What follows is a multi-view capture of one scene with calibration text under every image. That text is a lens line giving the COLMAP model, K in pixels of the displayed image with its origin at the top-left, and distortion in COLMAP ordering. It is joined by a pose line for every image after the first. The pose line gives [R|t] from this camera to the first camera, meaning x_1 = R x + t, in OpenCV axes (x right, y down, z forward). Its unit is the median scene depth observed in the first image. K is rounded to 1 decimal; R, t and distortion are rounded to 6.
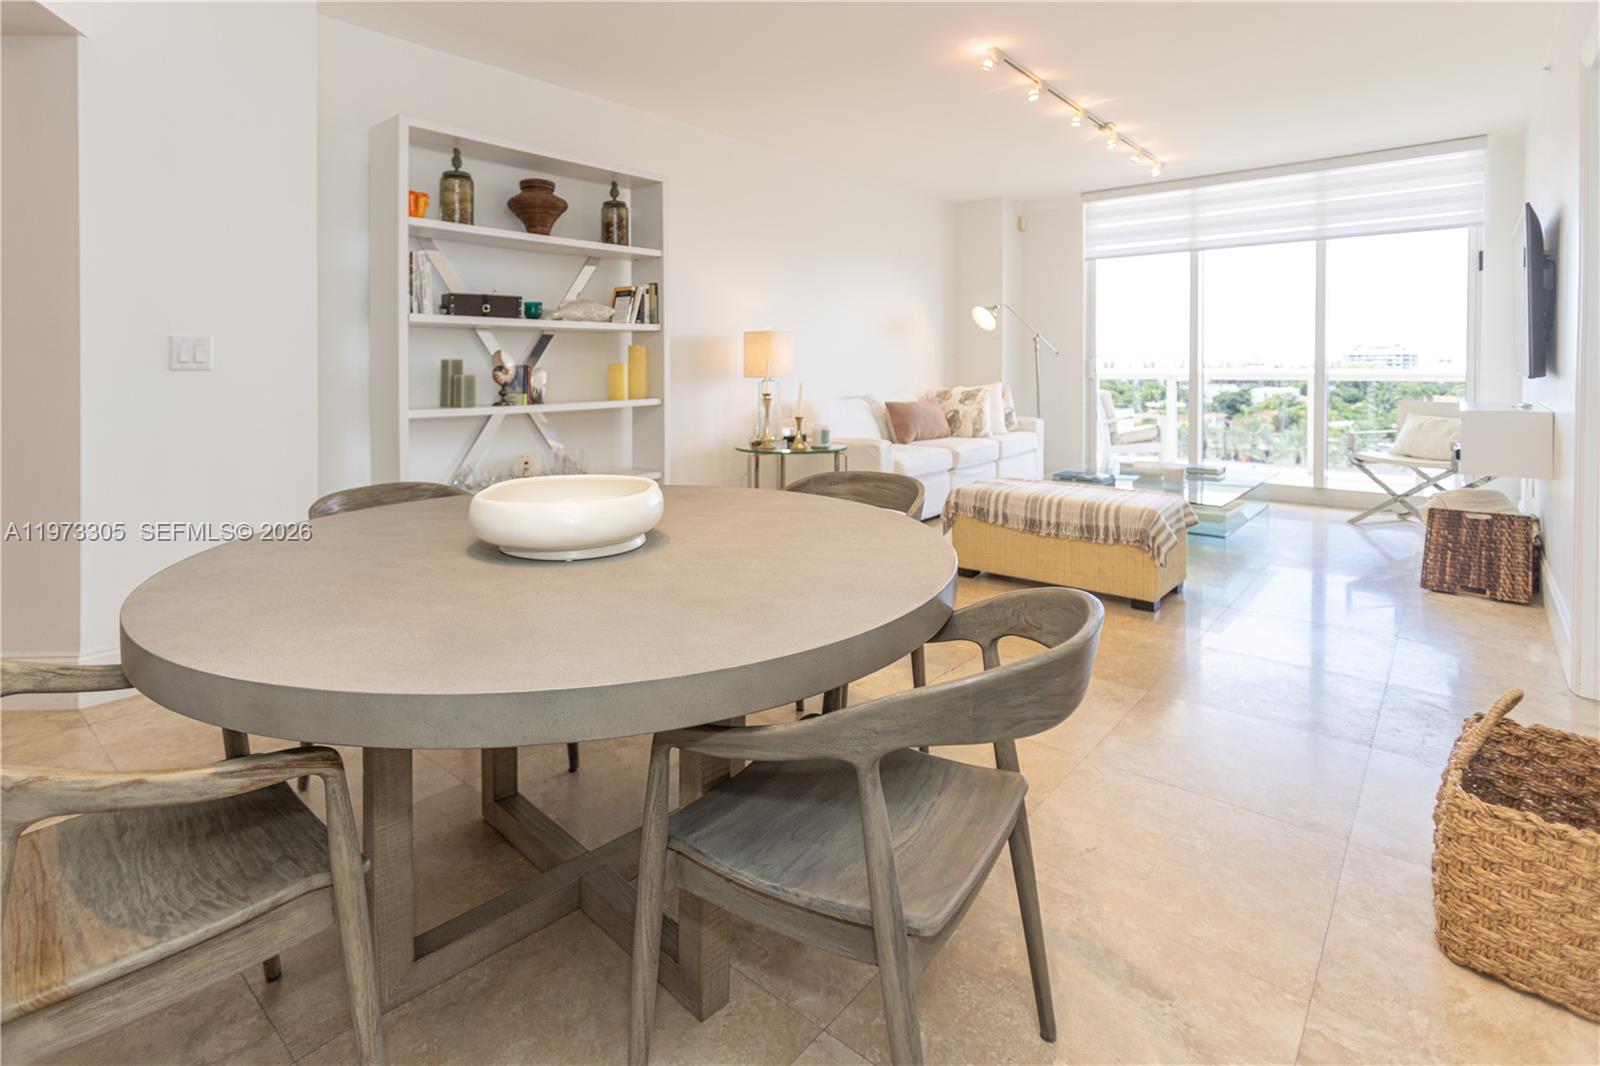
lens RADIAL K [[780.6, 0, 771.6], [0, 780.6, 372.0], [0, 0, 1]] dist [0.000339, 0.001191]
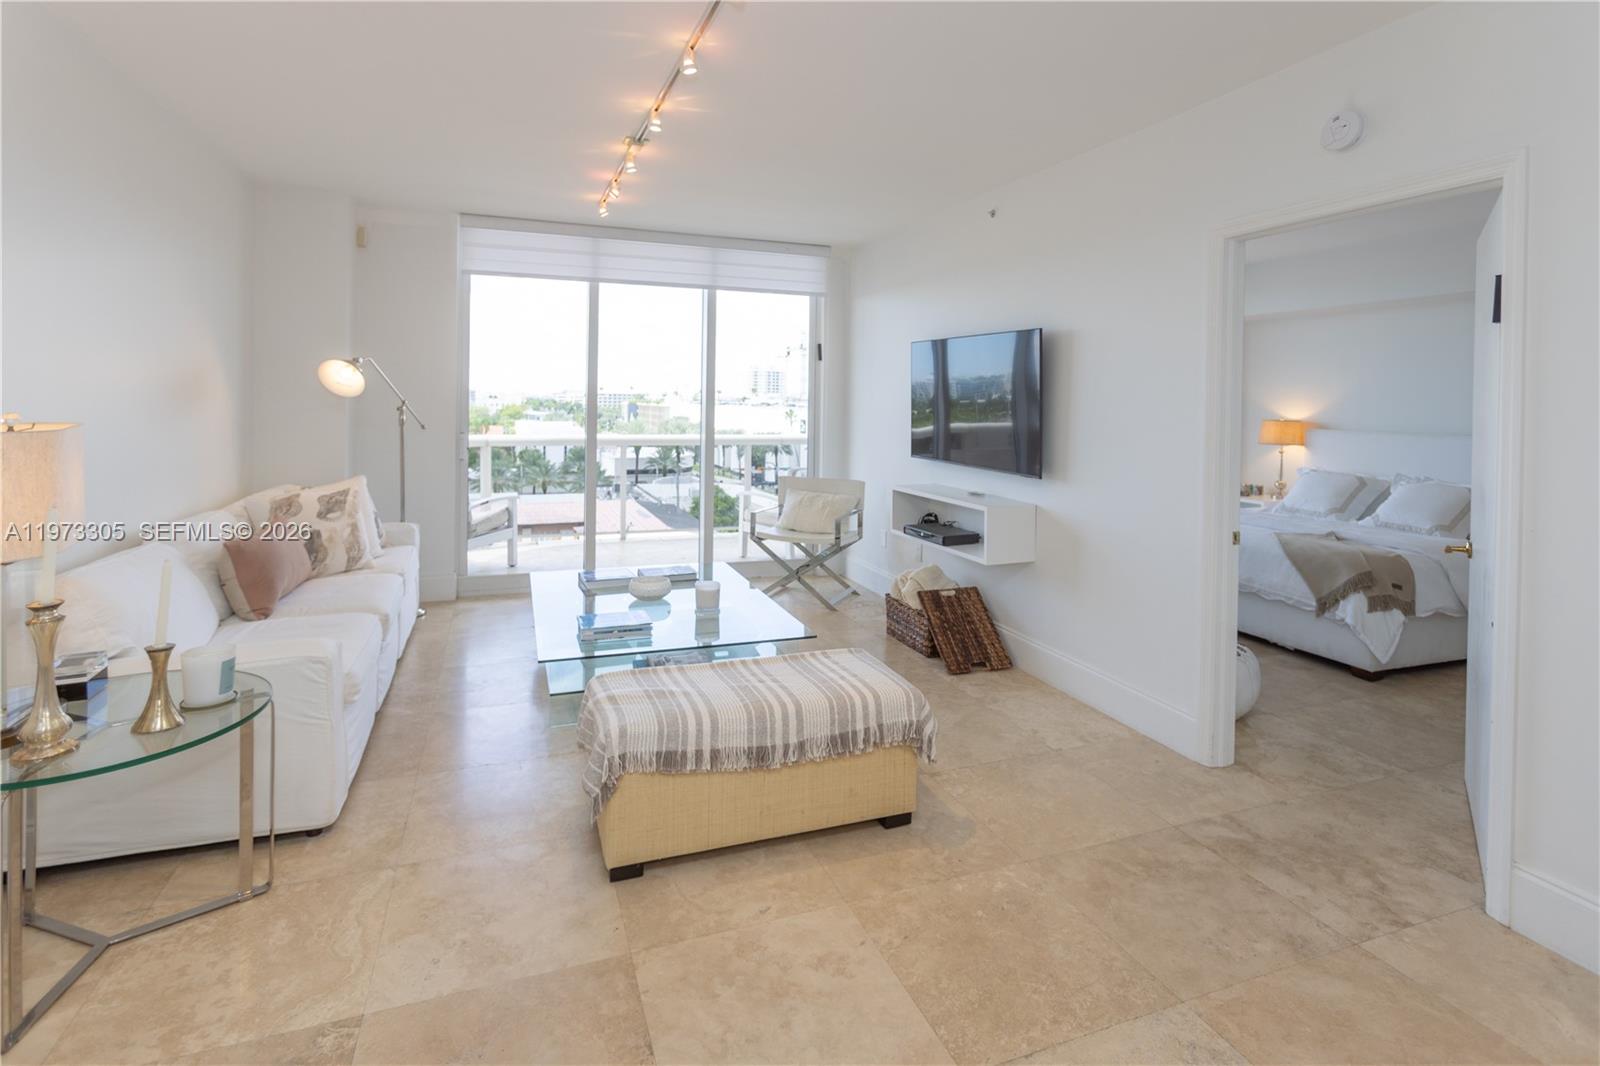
lens RADIAL K [[788.1, 0, 799.0], [0, 788.1, 409.7], [0, 0, 1]] dist [-0.005736, 0.001354]
pose [[0.469303, 0.001448, 0.883036, -0.180195], [-0.008257, 0.999962, 0.002749, -0.072387], [-0.882999, -0.008582, 0.469297, 0.591960]]
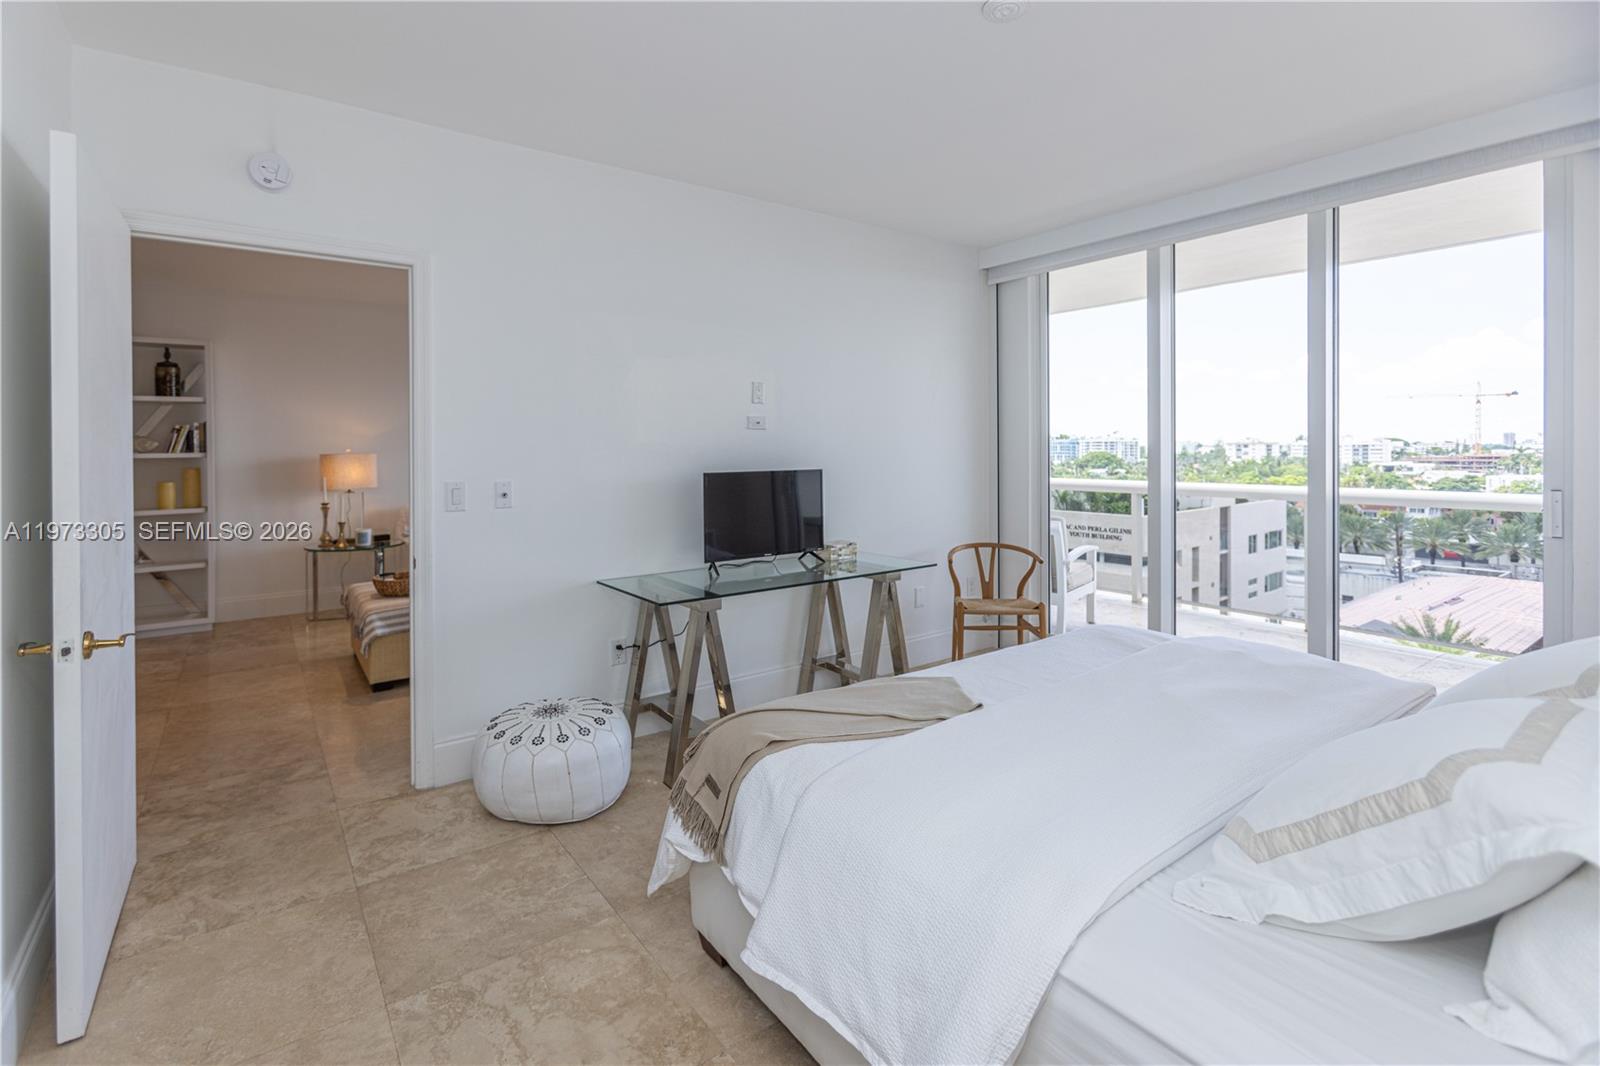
lens RADIAL K [[750.7, 0, 774.7], [0, 750.7, 454.1], [0, 0, 1]] dist [0.001024, 0.000373]
pose [[0.976782, 0.001837, -0.214228, 1.103495], [-0.001875, 0.999998, 0.000026, -0.057257], [0.214227, 0.000377, 0.976784, -0.015116]]
